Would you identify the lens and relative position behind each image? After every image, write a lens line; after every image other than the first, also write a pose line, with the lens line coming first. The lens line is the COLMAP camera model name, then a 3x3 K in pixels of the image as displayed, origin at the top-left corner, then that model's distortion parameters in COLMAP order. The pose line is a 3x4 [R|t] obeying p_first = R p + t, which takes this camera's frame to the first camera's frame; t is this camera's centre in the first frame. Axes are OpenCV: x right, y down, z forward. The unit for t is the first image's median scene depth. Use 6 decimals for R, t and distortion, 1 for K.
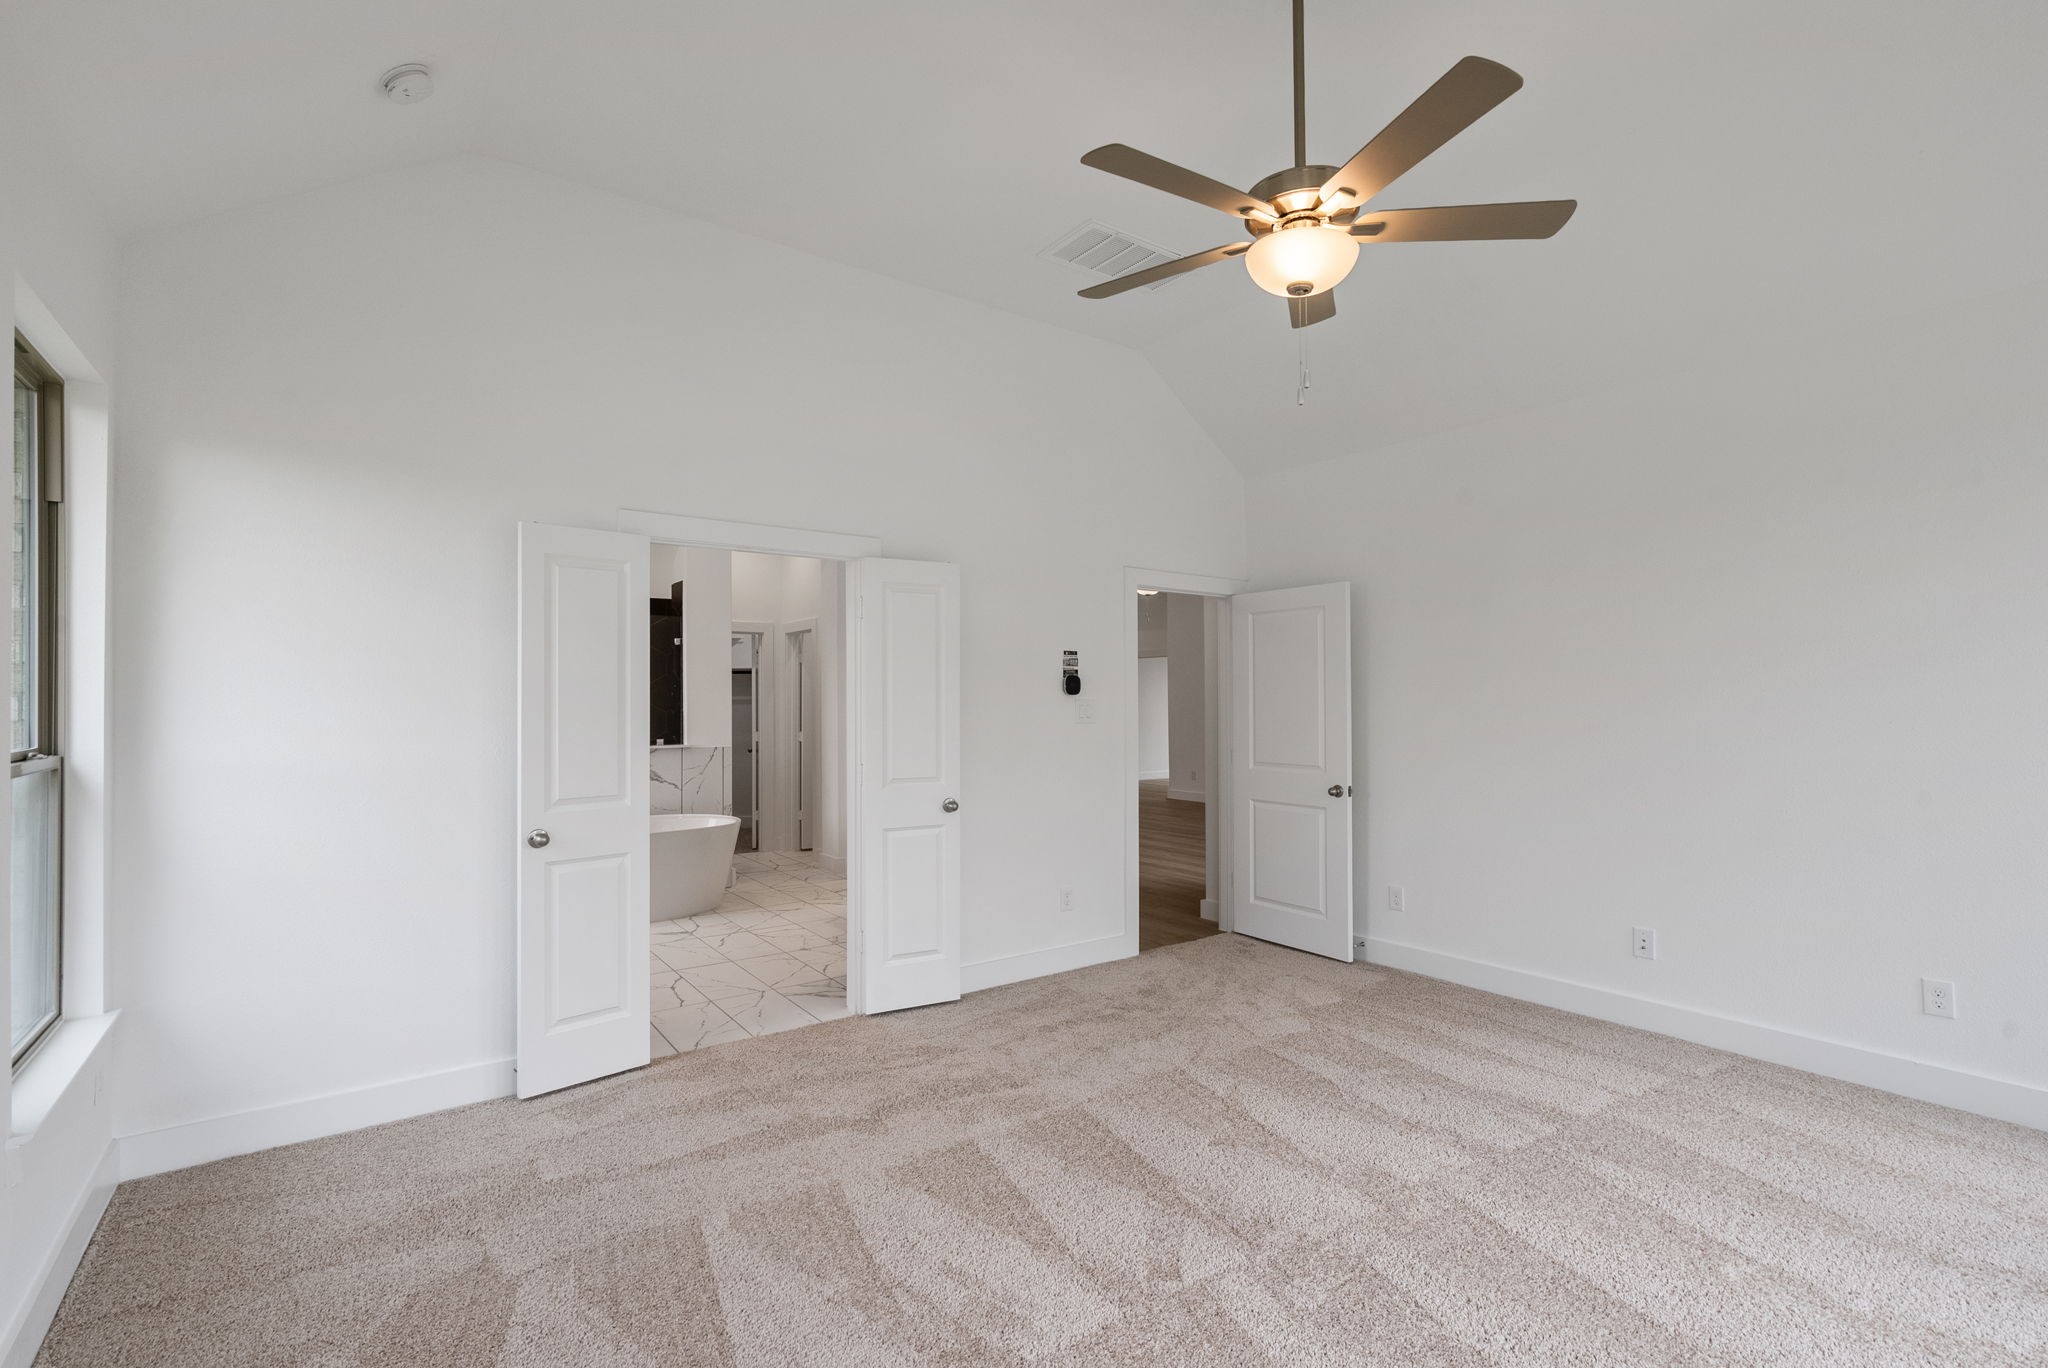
lens RADIAL K [[1064.3, 0, 1028.1], [0, 1064.3, 691.3], [0, 0, 1]] dist [-0.000531, -0.000211]
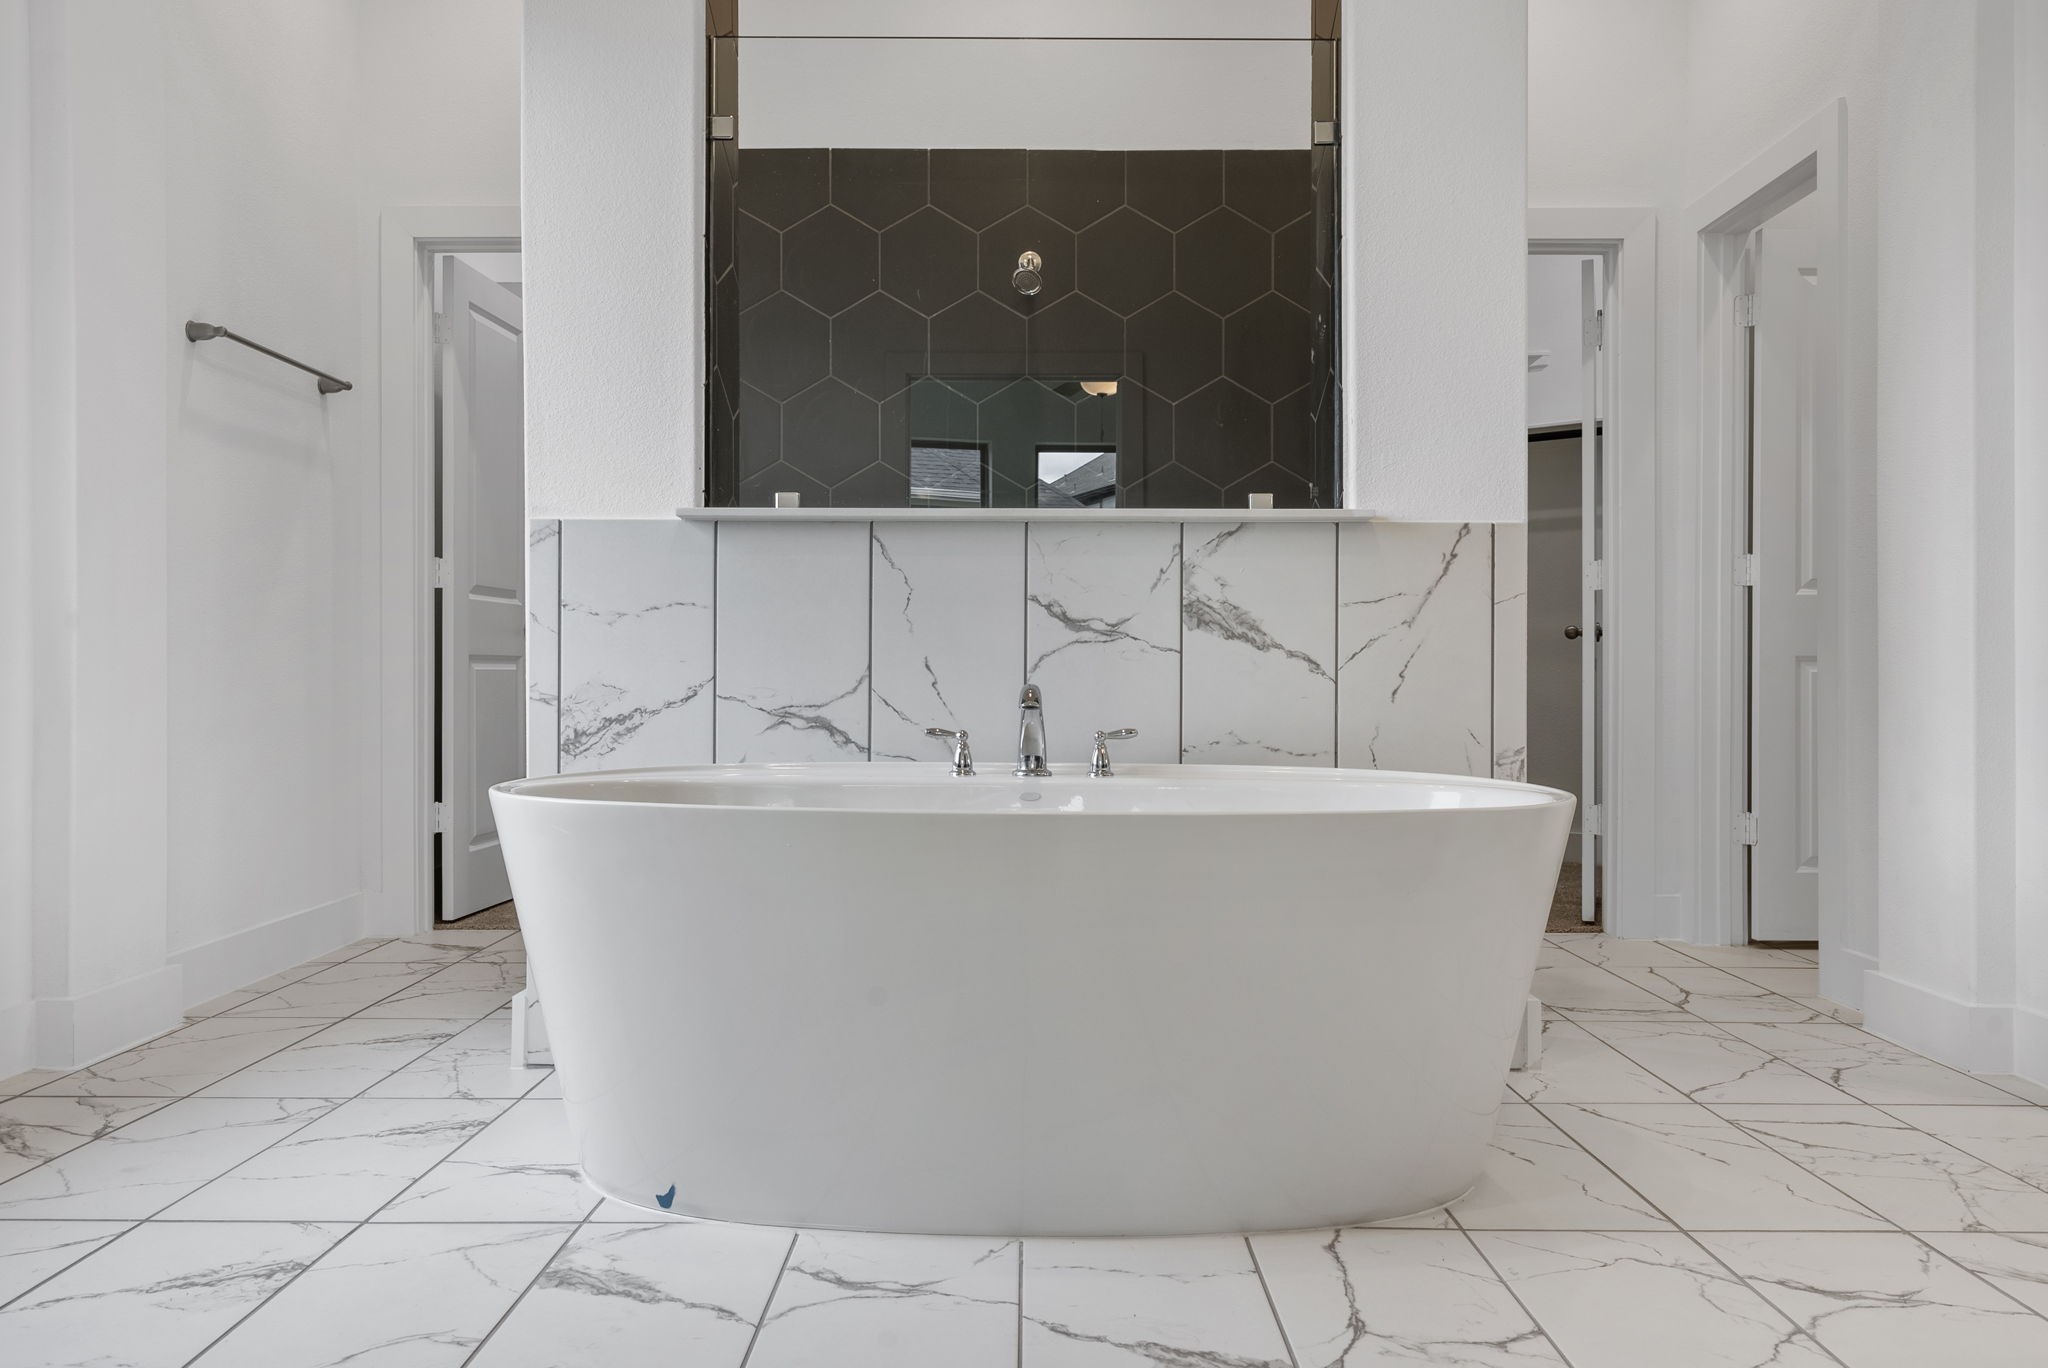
lens RADIAL K [[1628.5, 0, 1024.0], [0, 1628.5, 684.0], [0, 0, 1]] dist [-0.062391, -0.000702]
pose [[0.839409, 0.001898, -0.543498, -0.139379], [-0.000389, 0.999996, 0.002891, 0.074875], [0.543501, -0.002215, 0.839406, 0.503491]]
